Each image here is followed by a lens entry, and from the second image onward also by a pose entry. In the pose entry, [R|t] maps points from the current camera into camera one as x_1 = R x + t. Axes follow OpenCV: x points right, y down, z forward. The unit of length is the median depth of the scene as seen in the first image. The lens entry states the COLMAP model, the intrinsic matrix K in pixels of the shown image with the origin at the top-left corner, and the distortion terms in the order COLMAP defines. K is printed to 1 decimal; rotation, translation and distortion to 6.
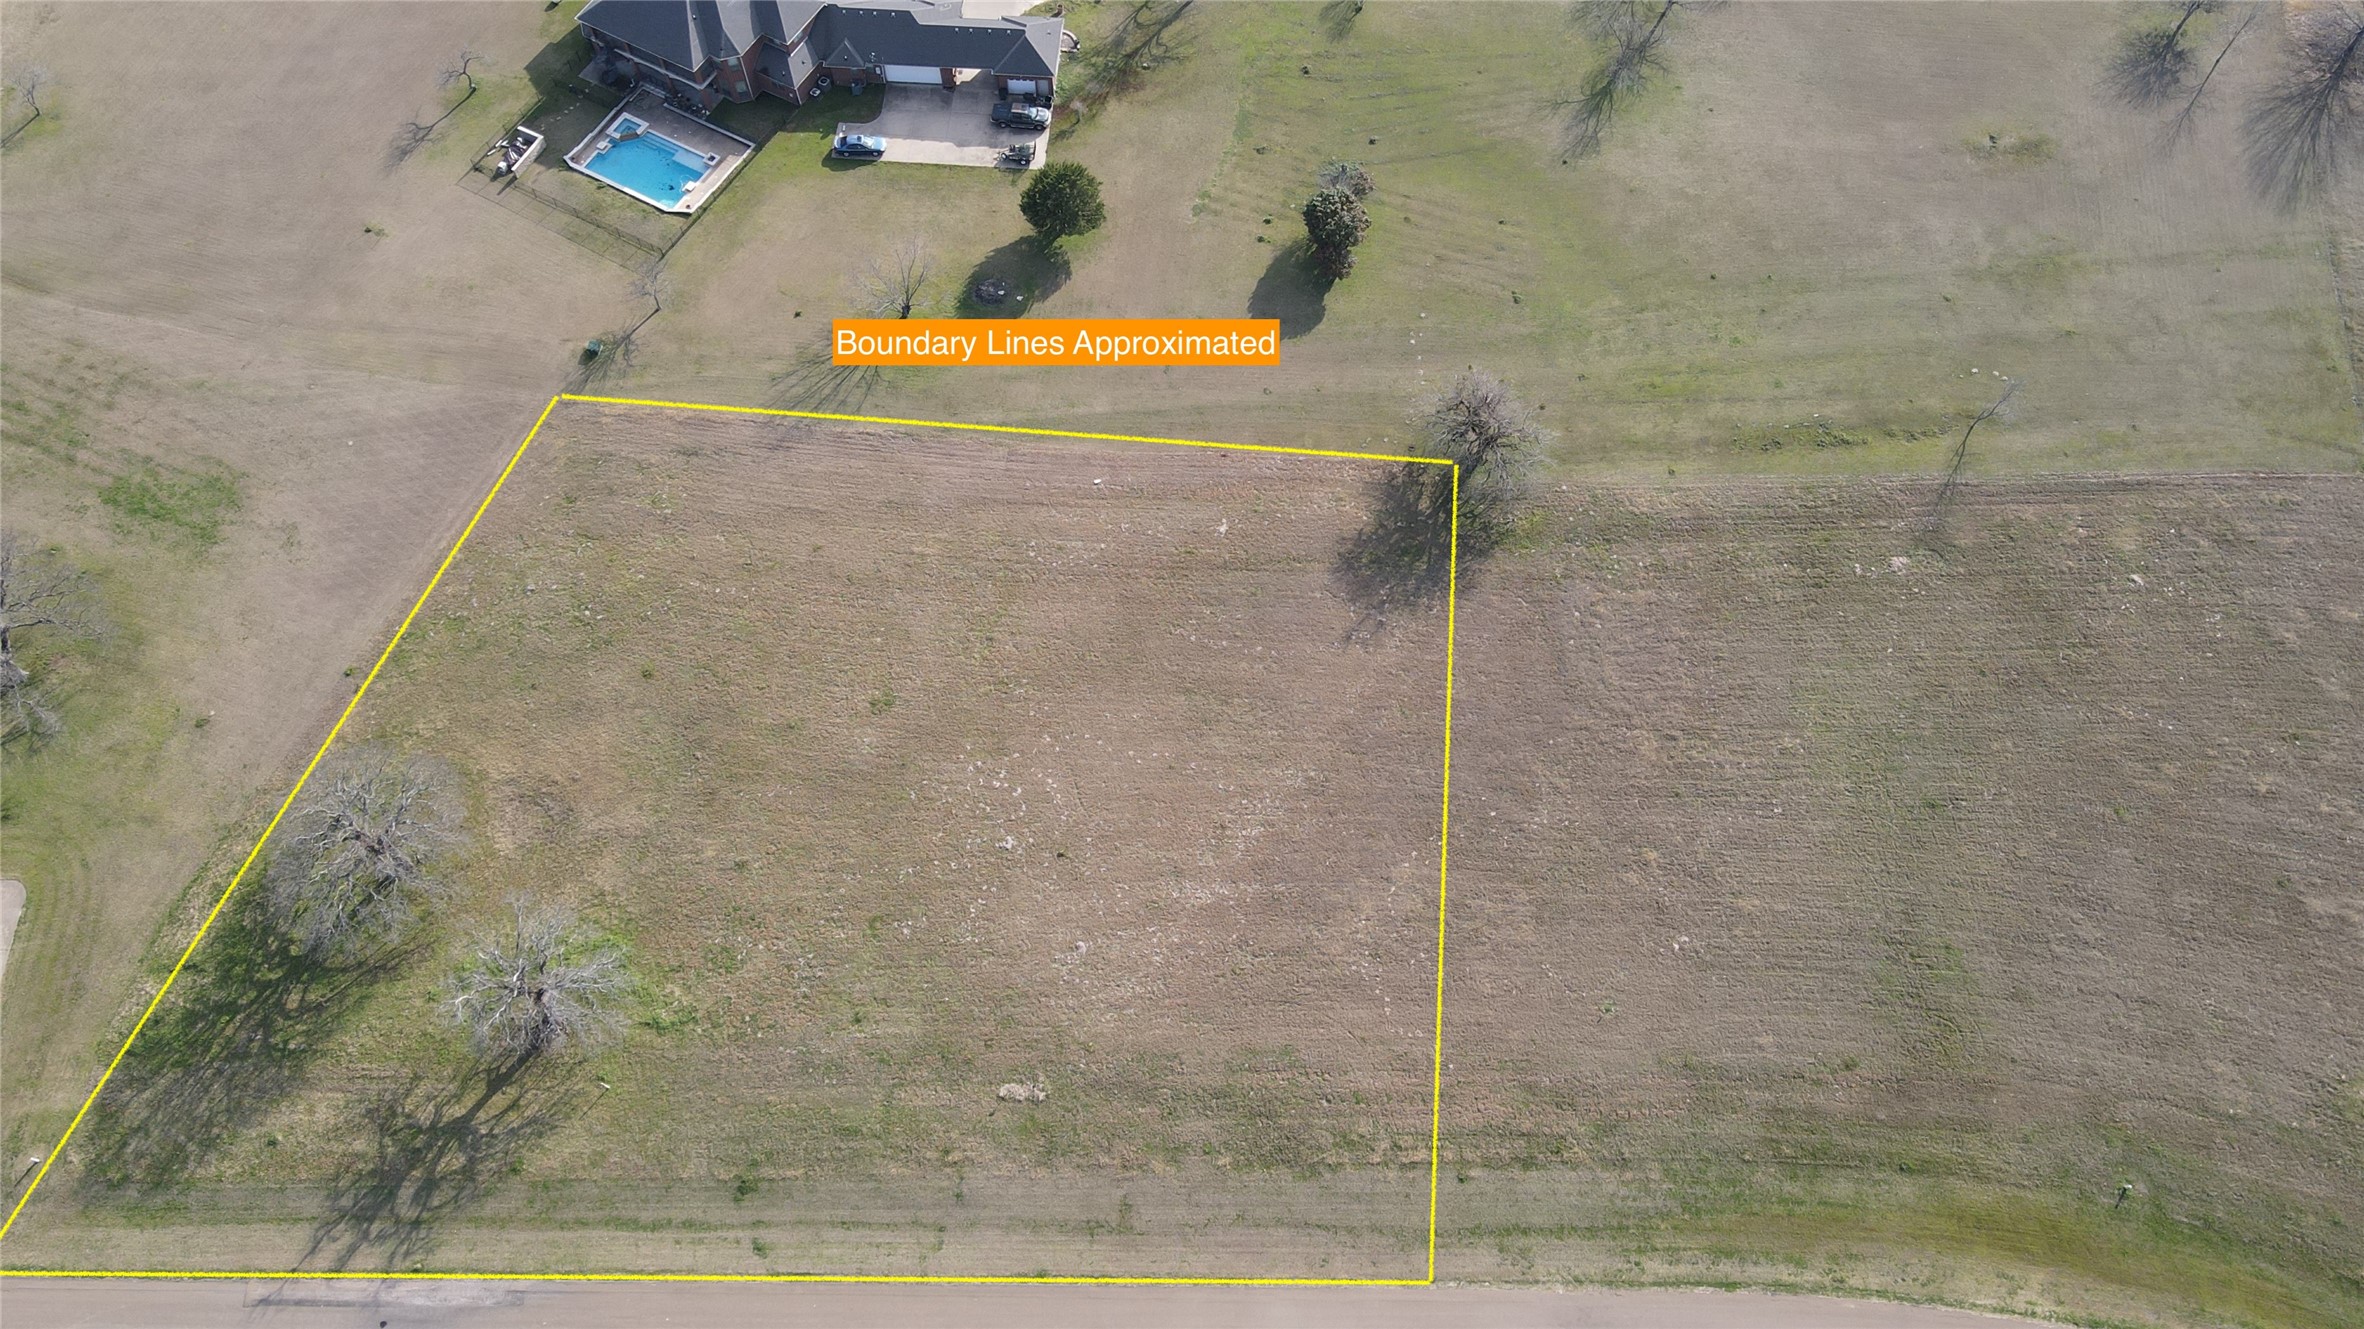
lens RADIAL K [[1727.0, 0, 1181.4], [0, 1727.0, 649.7], [0, 0, 1]] dist [-0.001859, 0.034807]
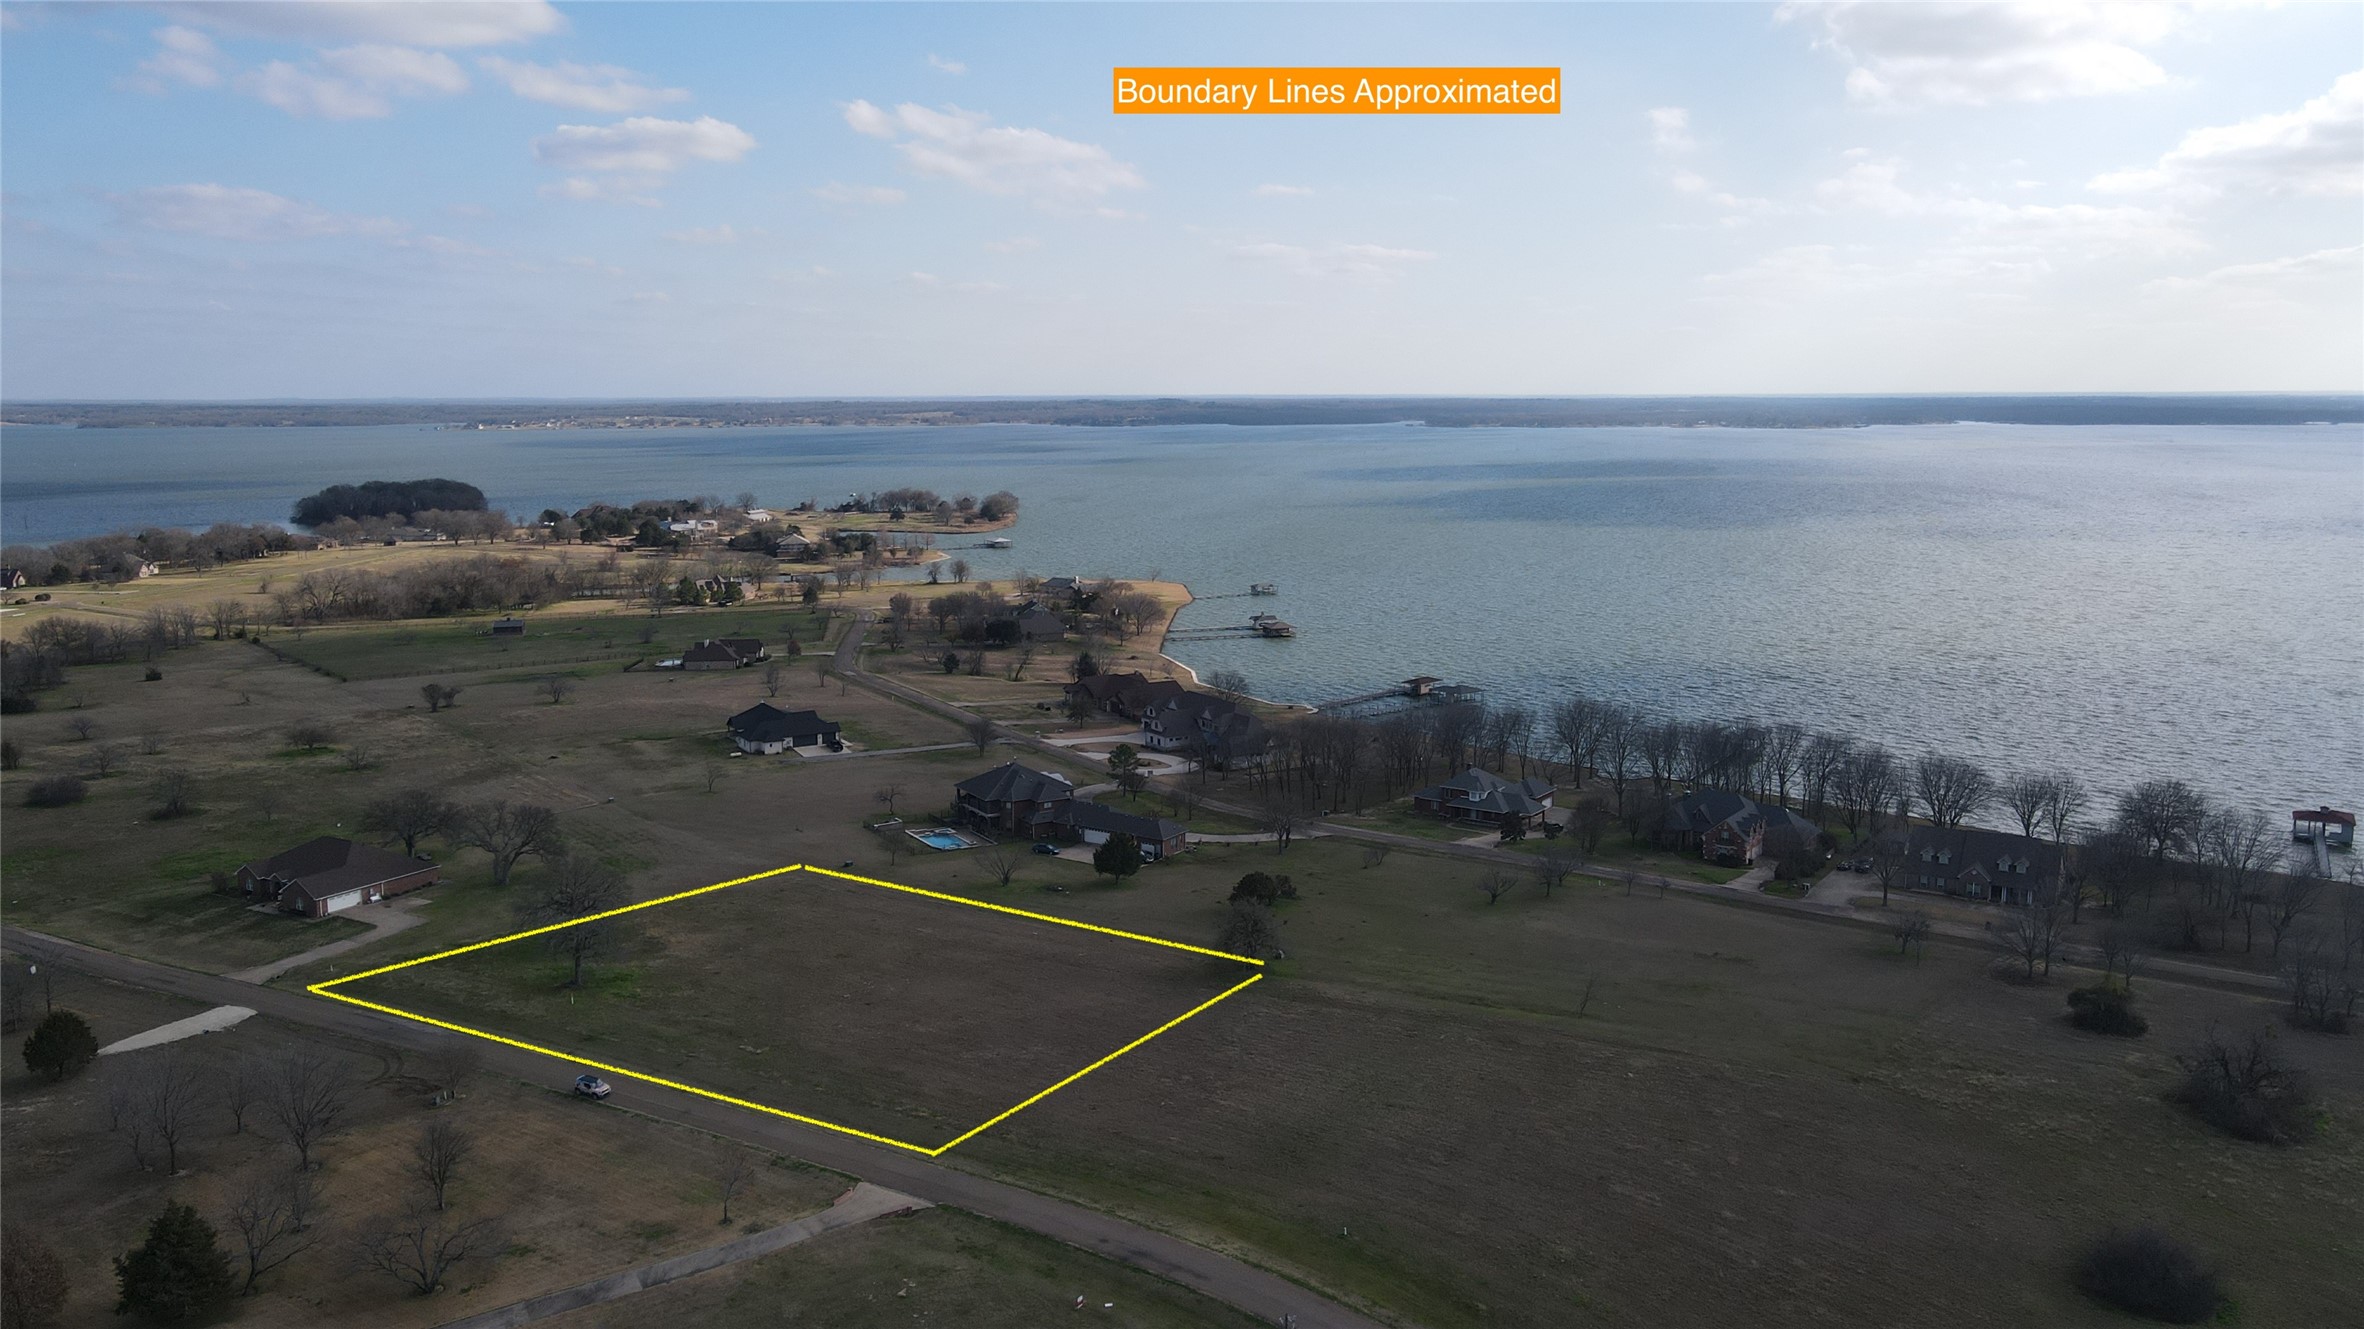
lens RADIAL K [[1727.0, 0, 1175.6], [0, 1727.0, 658.7], [0, 0, 1]] dist [-0.001859, 0.034807]
pose [[0.870122, 0.080849, -0.486159, 0.953697], [-0.440834, 0.568724, -0.694420, 0.943654], [0.220347, 0.818545, 0.530500, -0.056075]]
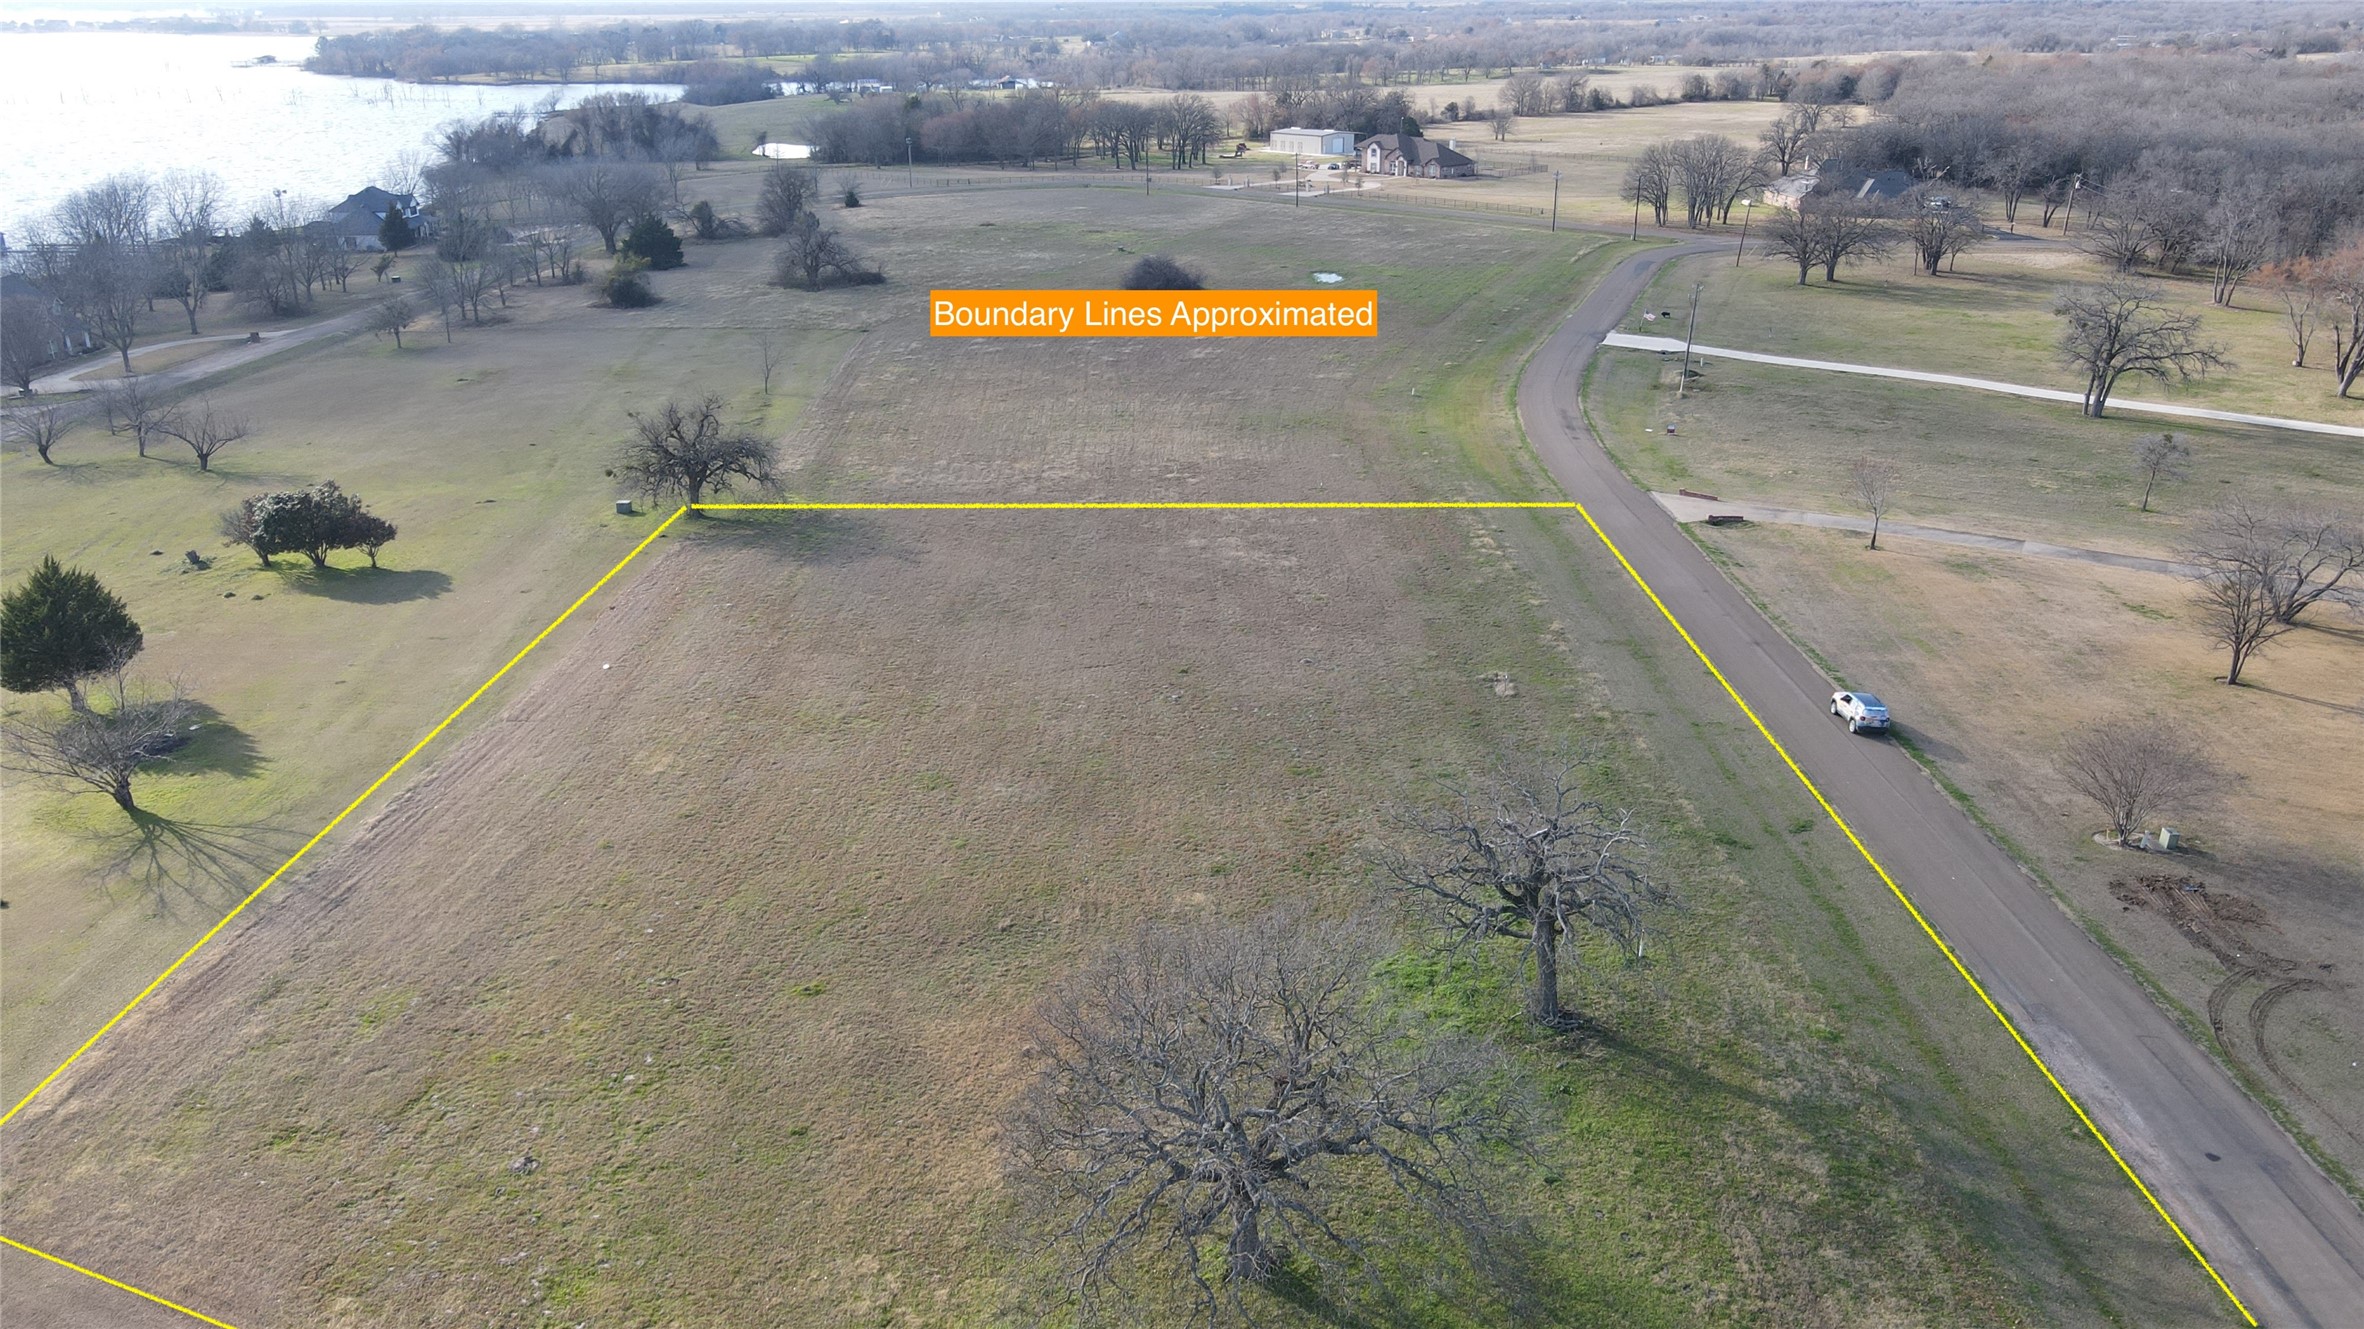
lens RADIAL K [[1727.0, 0, 1174.9], [0, 1727.0, 666.5], [0, 0, 1]] dist [-0.001859, 0.034807]
pose [[-0.021517, -0.355054, 0.934598, -0.786747], [0.891755, 0.415825, 0.178503, -0.021755], [-0.452007, 0.837273, 0.307674, 0.780958]]
